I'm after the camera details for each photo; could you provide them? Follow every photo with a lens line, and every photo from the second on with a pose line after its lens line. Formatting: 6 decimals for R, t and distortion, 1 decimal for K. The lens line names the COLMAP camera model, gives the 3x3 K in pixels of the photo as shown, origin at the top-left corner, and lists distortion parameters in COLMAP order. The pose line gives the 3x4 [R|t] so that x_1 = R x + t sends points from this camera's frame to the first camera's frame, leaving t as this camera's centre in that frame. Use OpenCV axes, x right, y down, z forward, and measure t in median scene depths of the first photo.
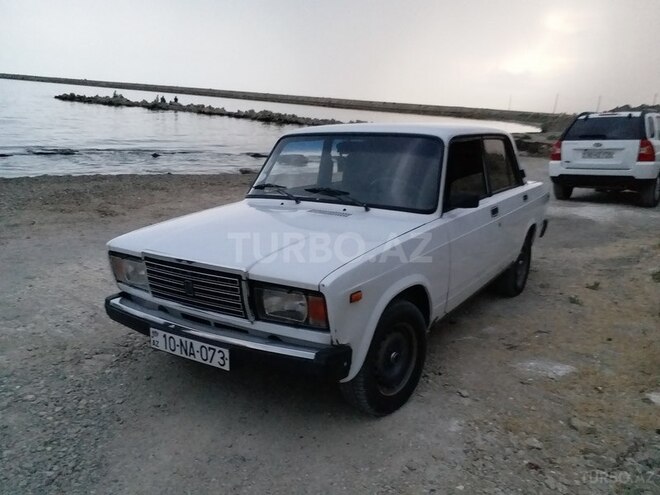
lens RADIAL K [[515.3, 0, 330.0], [0, 515.3, 247.5], [0, 0, 1]] dist [0.067745, -0.067838]
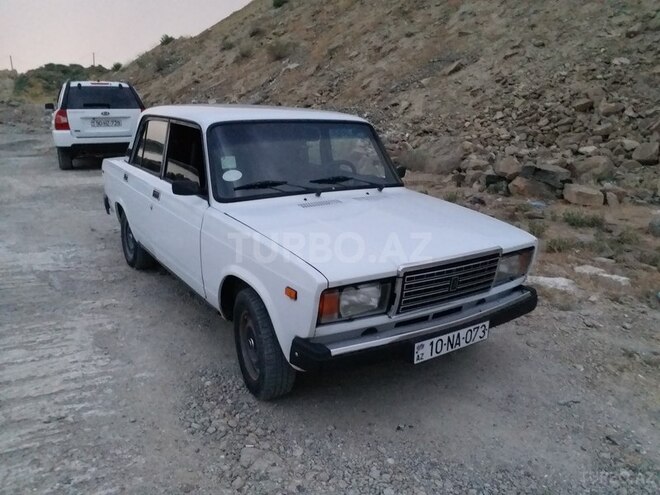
lens RADIAL K [[529.7, 0, 330.0], [0, 529.7, 247.5], [0, 0, 1]] dist [-0.004051, -0.014440]
pose [[0.399396, -0.237256, 0.885546, -1.251882], [0.173930, 0.967999, 0.180902, -0.219865], [-0.900128, 0.081772, 0.427881, 0.743657]]
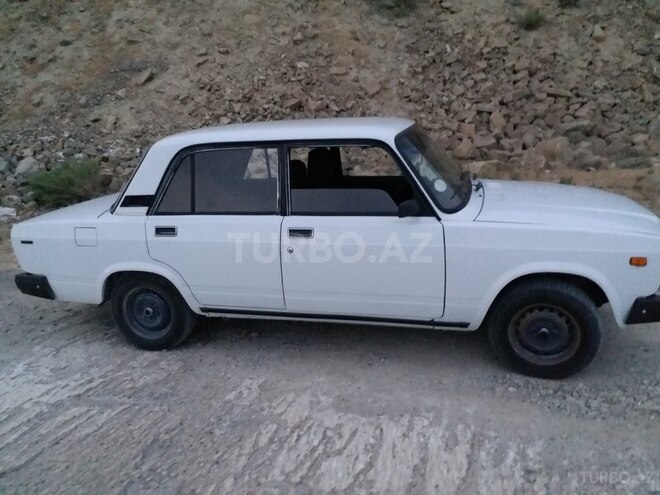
lens RADIAL K [[529.7, 0, 330.0], [0, 529.7, 247.5], [0, 0, 1]] dist [-0.004051, -0.014440]
pose [[-0.317361, -0.236839, 0.918253, -1.268594], [0.255850, 0.911018, 0.323398, -0.531460], [-0.913139, 0.337569, -0.228527, 2.034236]]
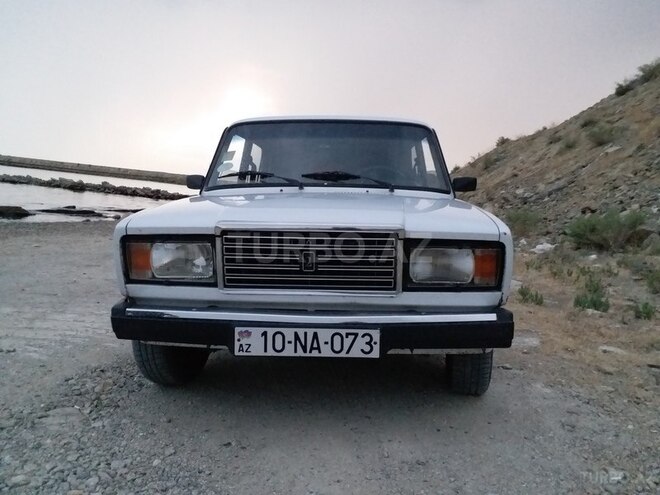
lens RADIAL K [[515.3, 0, 330.0], [0, 515.3, 247.5], [0, 0, 1]] dist [0.067745, -0.067838]
pose [[0.864313, -0.039043, 0.501436, -0.610859], [0.097449, 0.991090, -0.090802, 0.126744], [-0.493423, 0.127346, 0.860417, 0.311323]]
